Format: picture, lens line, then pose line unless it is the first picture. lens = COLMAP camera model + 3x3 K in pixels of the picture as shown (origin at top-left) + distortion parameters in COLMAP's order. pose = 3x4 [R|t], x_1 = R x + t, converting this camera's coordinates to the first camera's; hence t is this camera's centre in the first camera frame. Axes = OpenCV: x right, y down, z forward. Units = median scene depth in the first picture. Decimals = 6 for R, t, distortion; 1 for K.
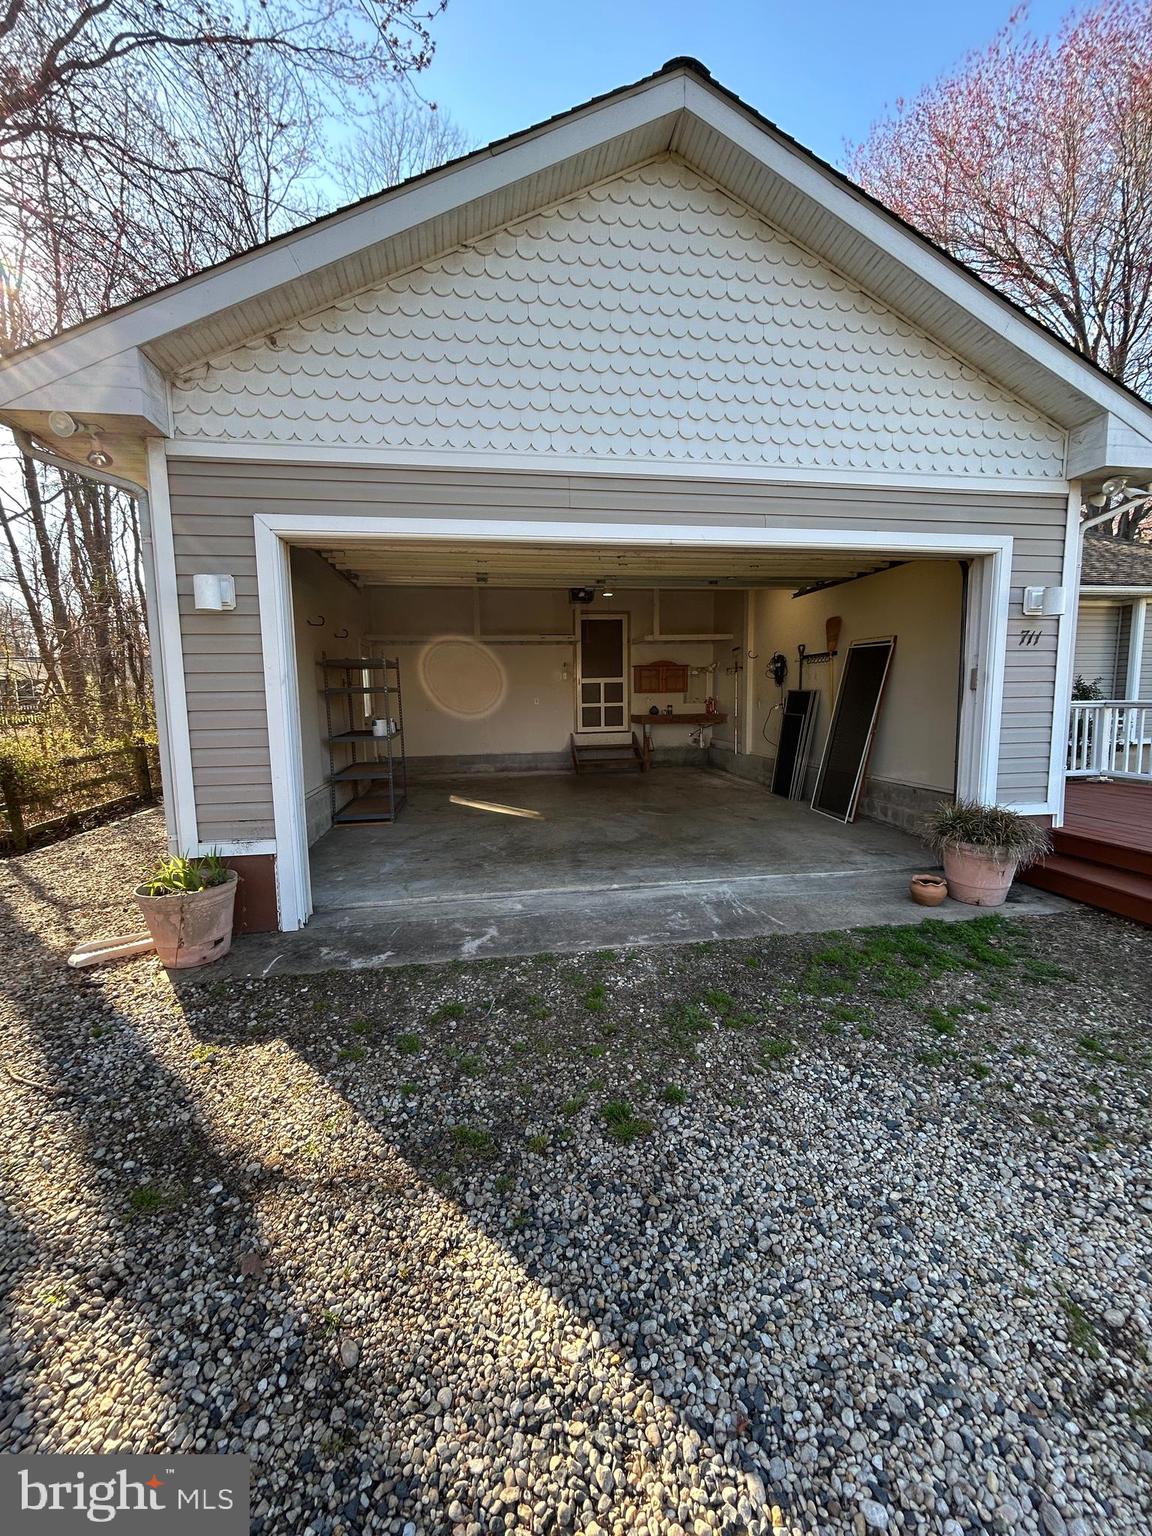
lens RADIAL K [[617.5, 0, 576.0], [0, 617.5, 768.0], [0, 0, 1]] dist [0.002000, 0.000622]
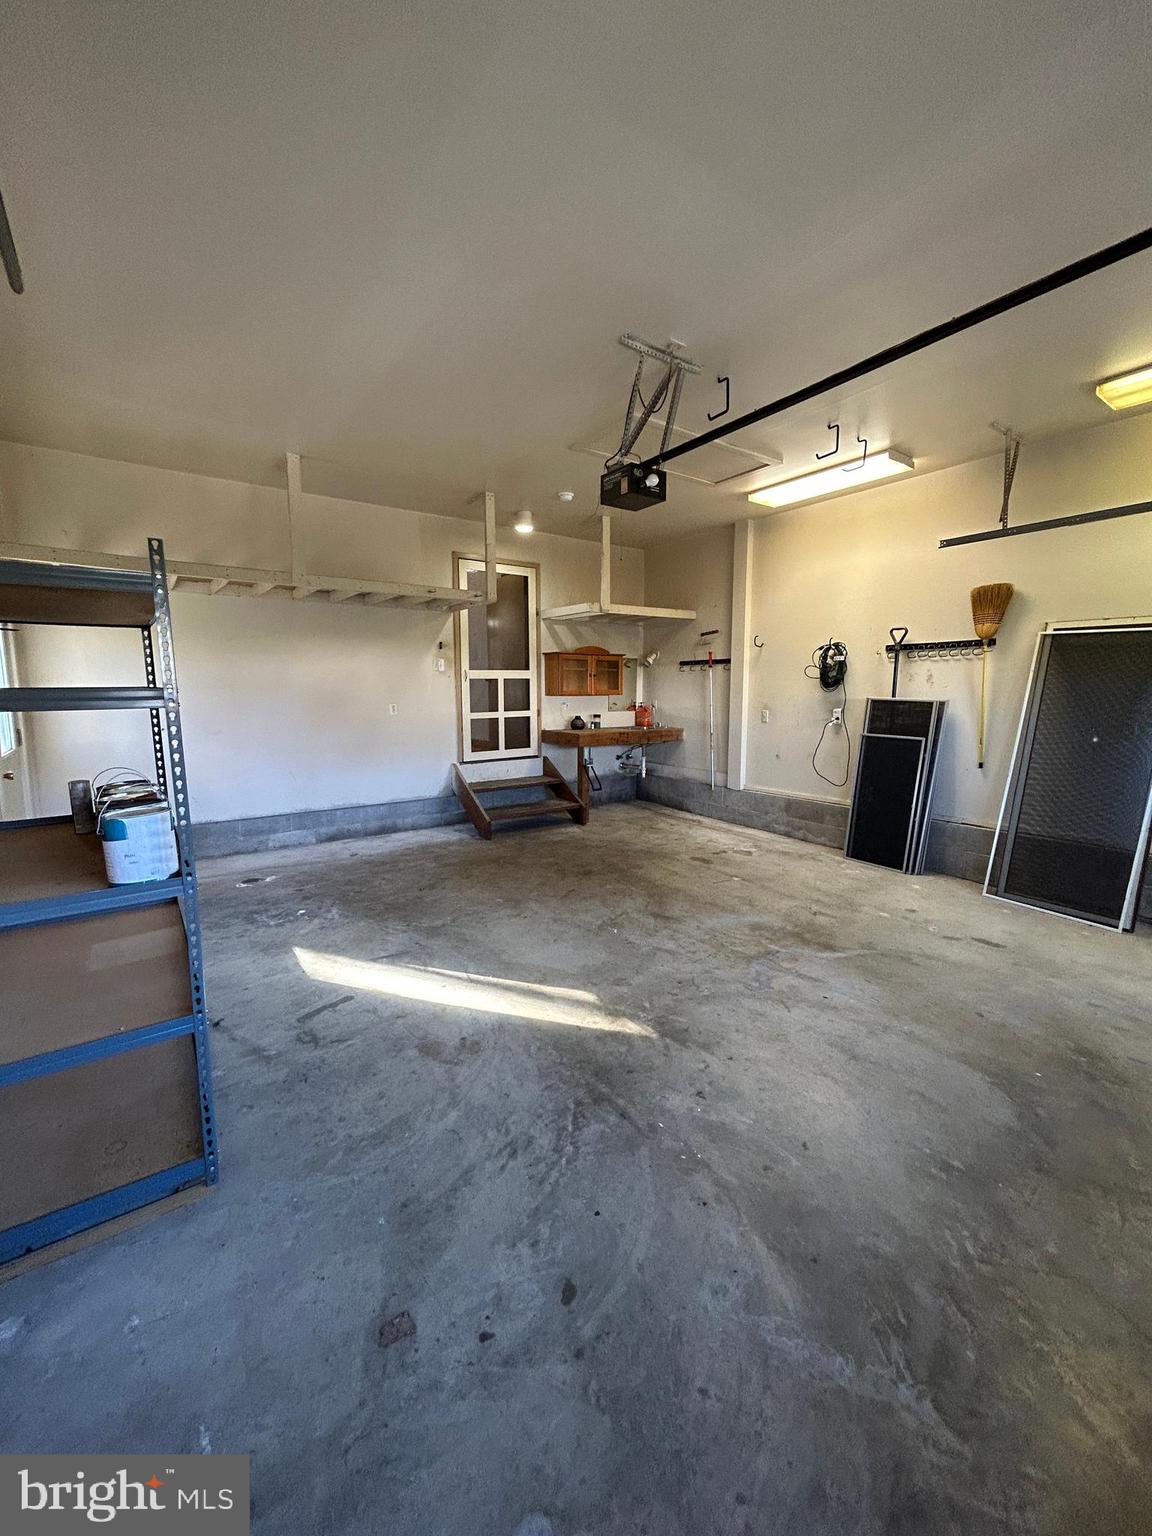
lens RADIAL K [[617.5, 0, 576.0], [0, 617.5, 768.0], [0, 0, 1]] dist [0.002000, 0.000622]
pose [[0.891289, -0.041552, 0.451528, -0.168846], [0.038635, 0.999130, 0.015682, -0.057147], [-0.451787, 0.003467, 0.892119, 0.428259]]
